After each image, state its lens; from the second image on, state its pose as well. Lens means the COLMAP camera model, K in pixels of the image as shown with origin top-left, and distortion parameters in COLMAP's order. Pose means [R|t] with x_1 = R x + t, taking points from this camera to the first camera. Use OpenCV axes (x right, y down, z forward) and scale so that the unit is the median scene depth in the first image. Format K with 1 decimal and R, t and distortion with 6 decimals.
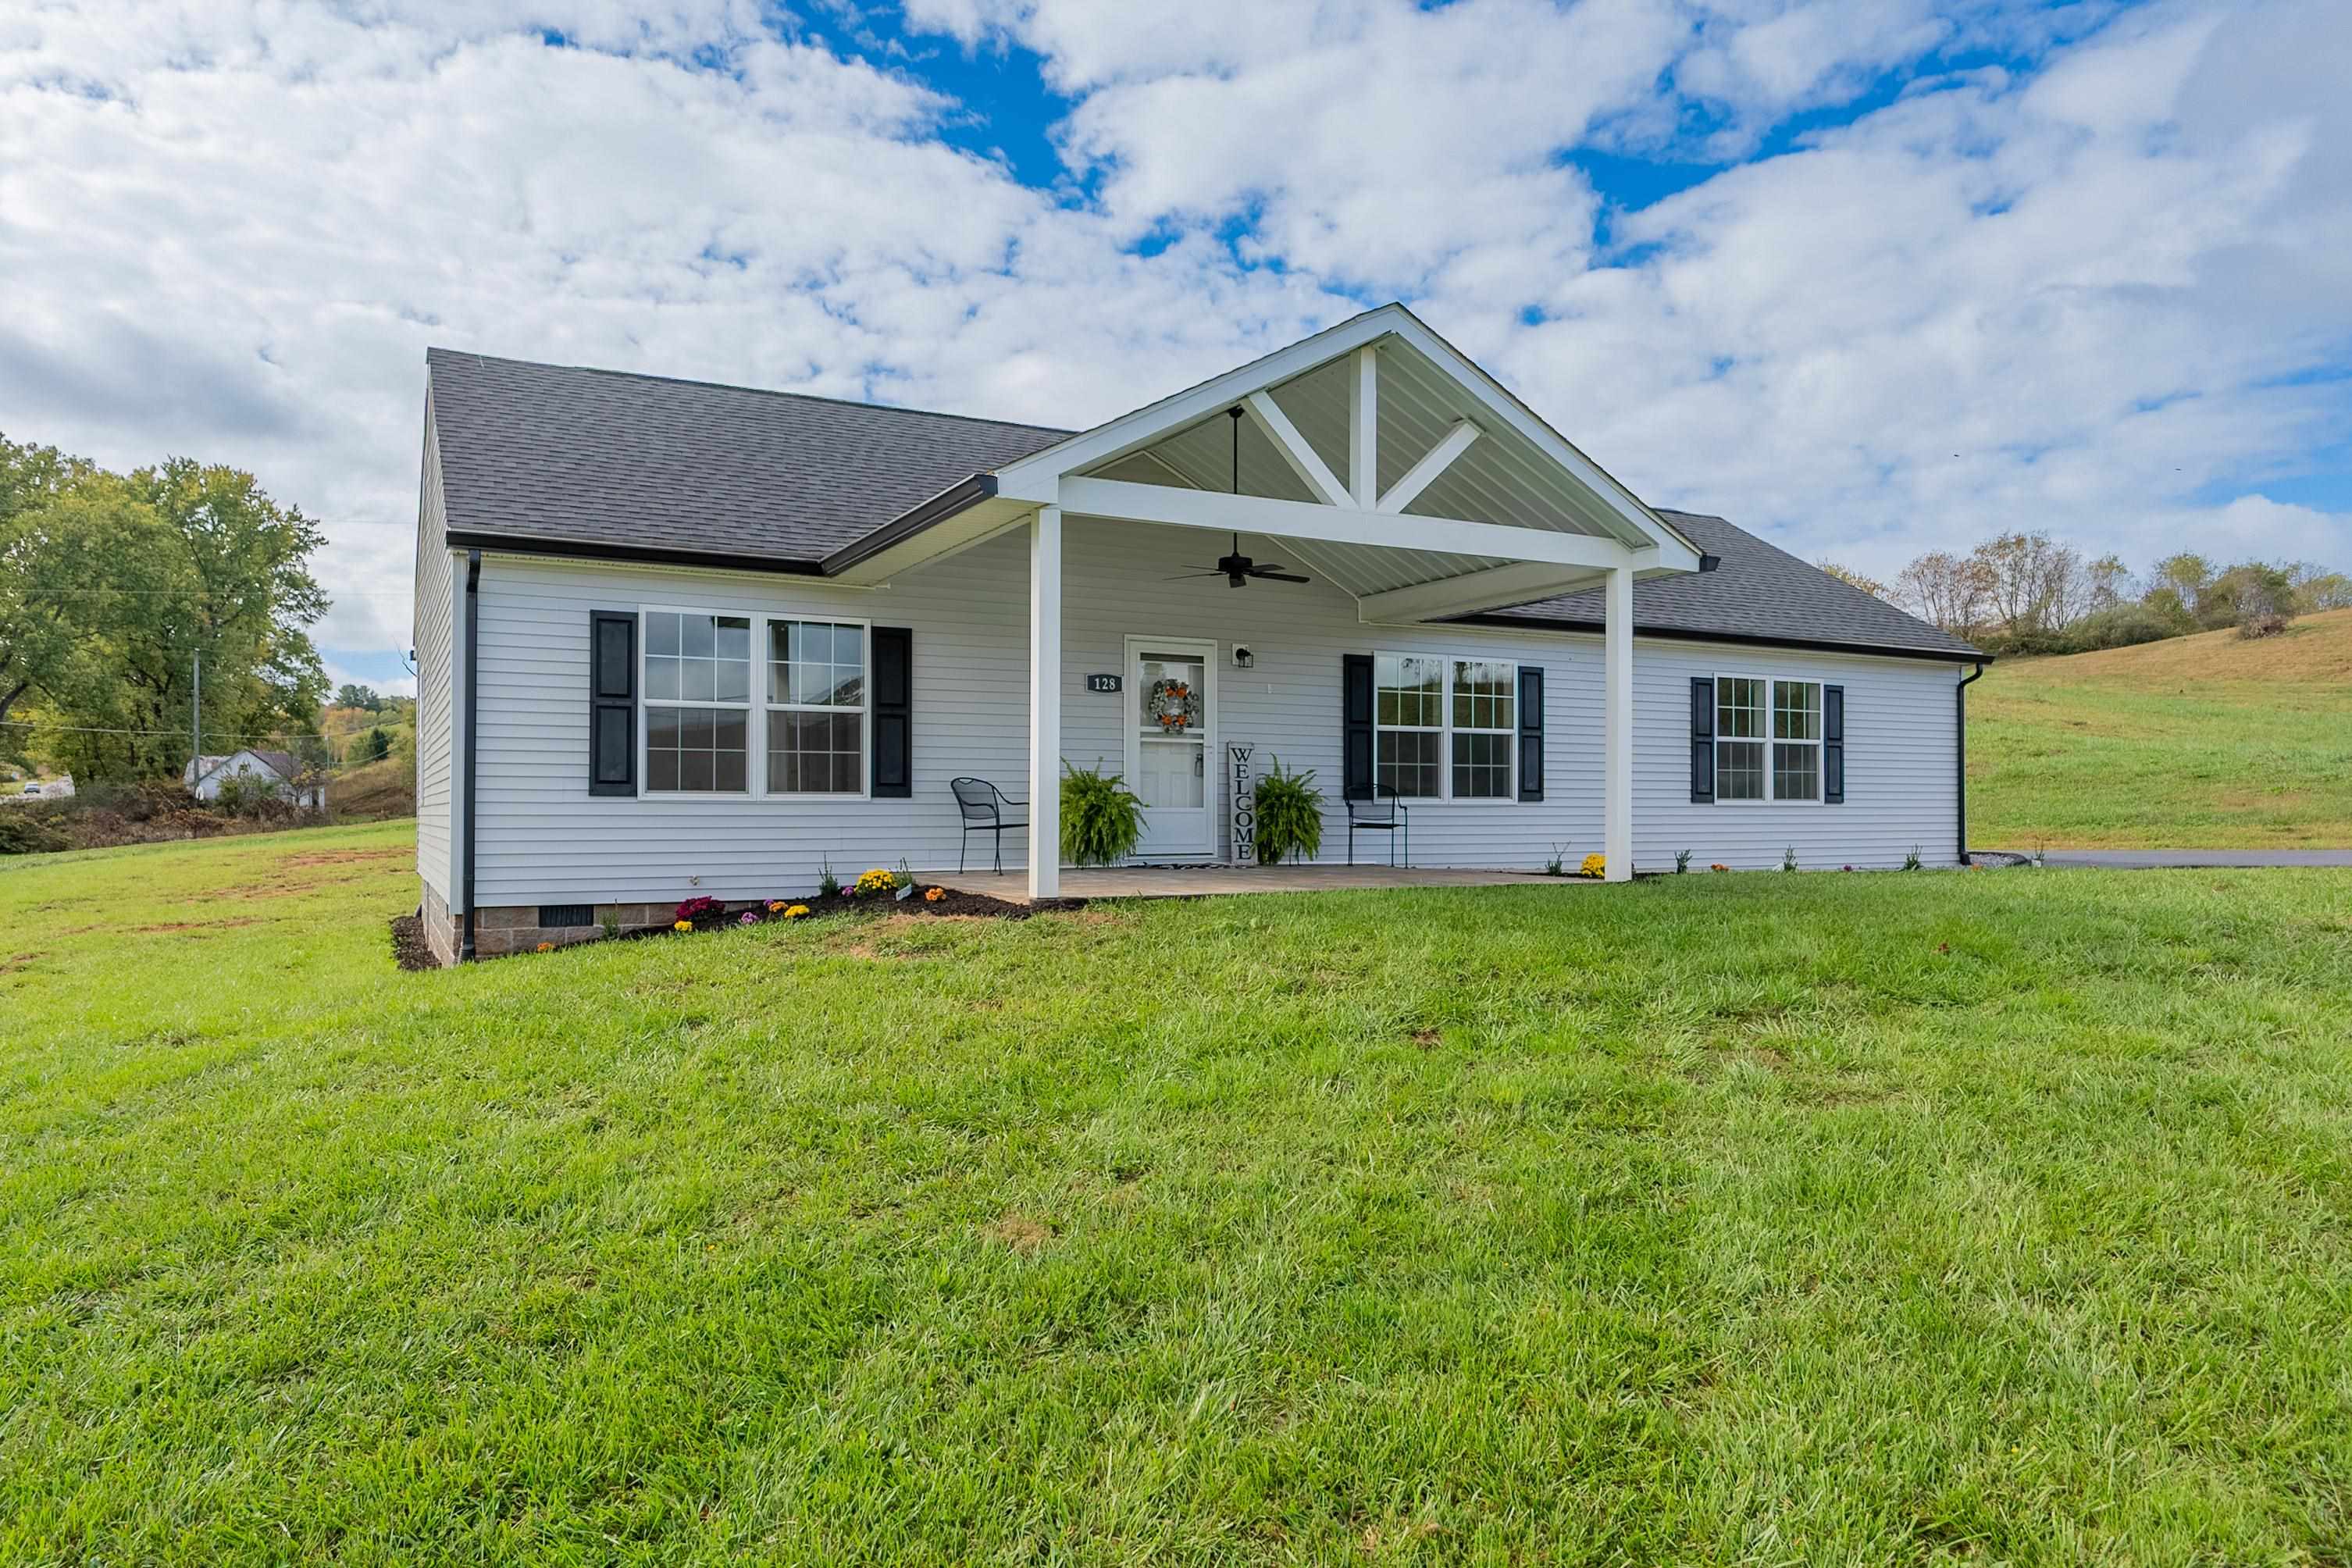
lens RADIAL K [[1523.8, 0, 1174.0], [0, 1523.8, 772.6], [0, 0, 1]] dist [-0.002109, 0.002065]
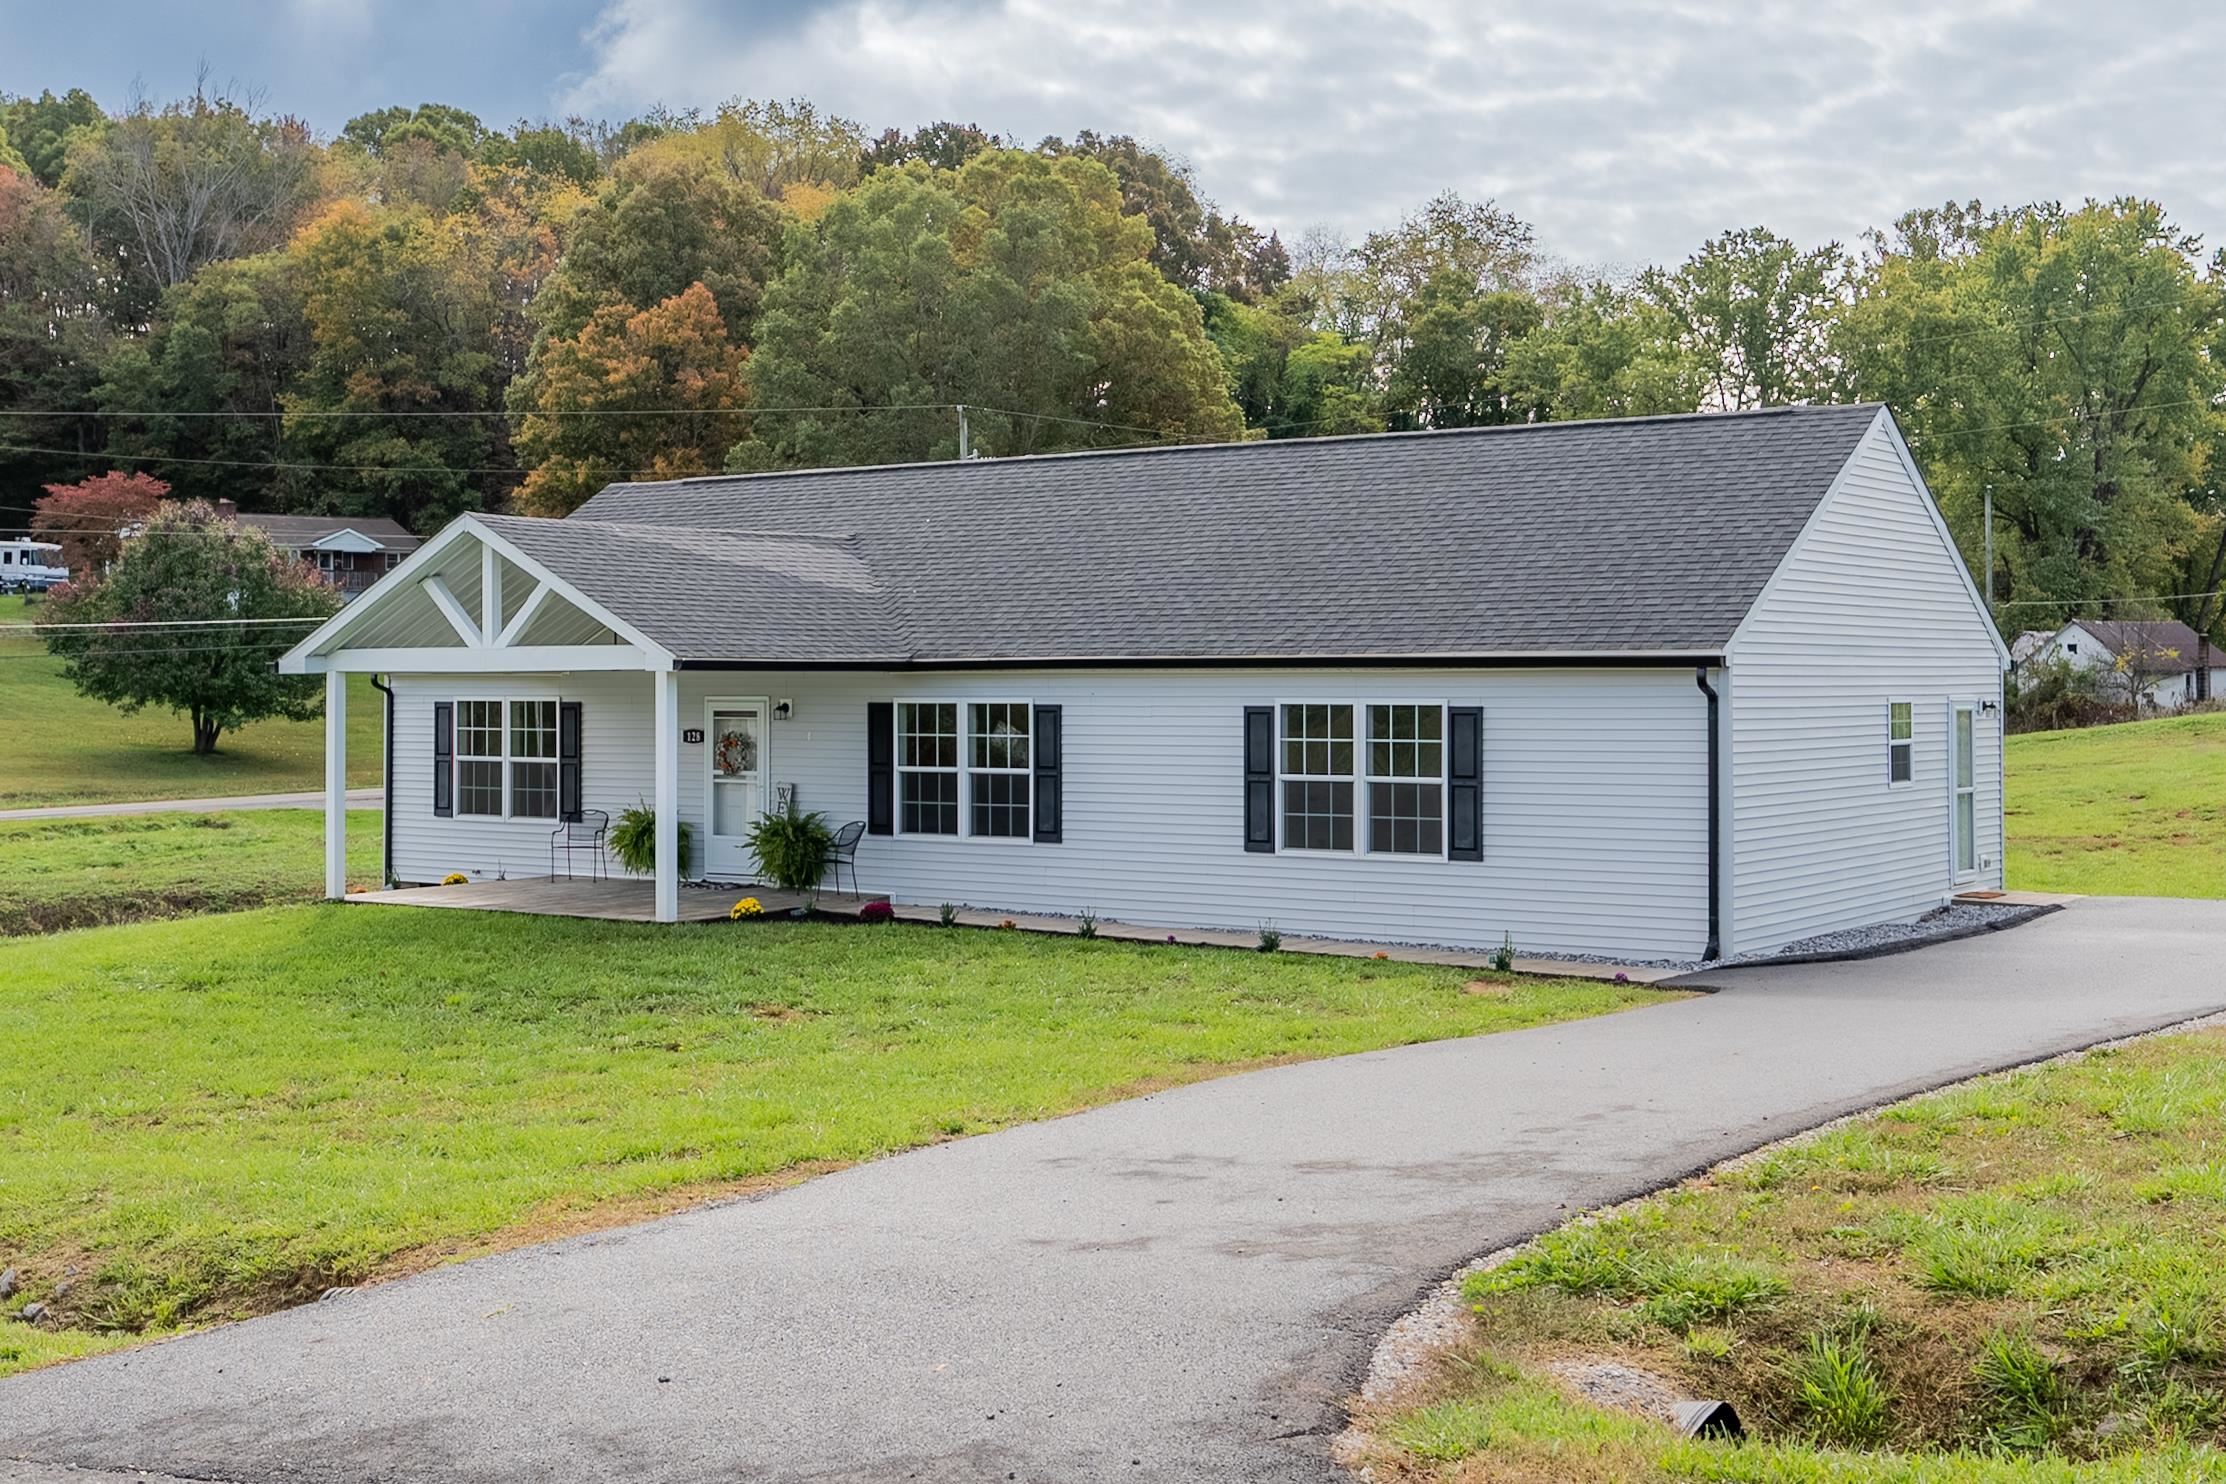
lens RADIAL K [[2740.7, 0, 995.1], [0, 2740.7, 664.7], [0, 0, 1]] dist [-0.004638, 0.000000]
pose [[0.414275, -0.011960, -0.910073, 1.957331], [0.019473, 0.999801, -0.004275, -0.094907], [0.909943, -0.015950, 0.414426, 0.262127]]
